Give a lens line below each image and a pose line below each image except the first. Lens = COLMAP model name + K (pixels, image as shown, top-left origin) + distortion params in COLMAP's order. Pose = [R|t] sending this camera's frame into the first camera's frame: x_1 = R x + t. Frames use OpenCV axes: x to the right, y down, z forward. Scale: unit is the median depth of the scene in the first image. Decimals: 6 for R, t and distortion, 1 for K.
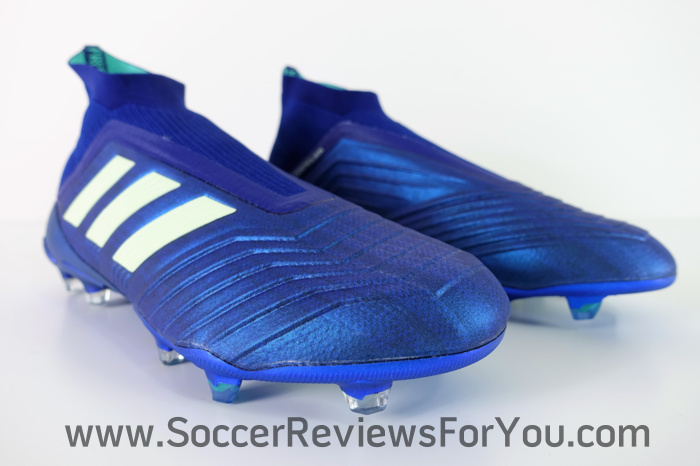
lens RADIAL K [[470.7, 0, 350.0], [0, 470.7, 233.0], [0, 0, 1]] dist [-0.000120, 0.000283]
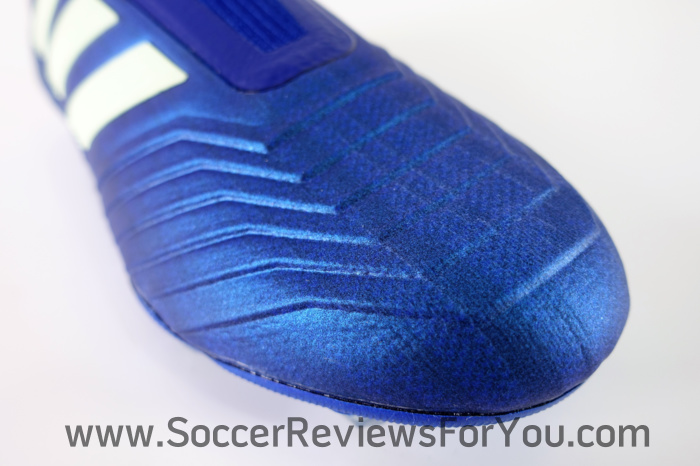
lens RADIAL K [[444.3, 0, 350.0], [0, 444.3, 233.0], [0, 0, 1]] dist [0.002993, 0.000850]
pose [[0.975579, 0.109147, -0.190610, 0.112411], [-0.002149, 0.872499, 0.488612, -0.176559], [0.219638, -0.476270, 0.851426, 0.521829]]
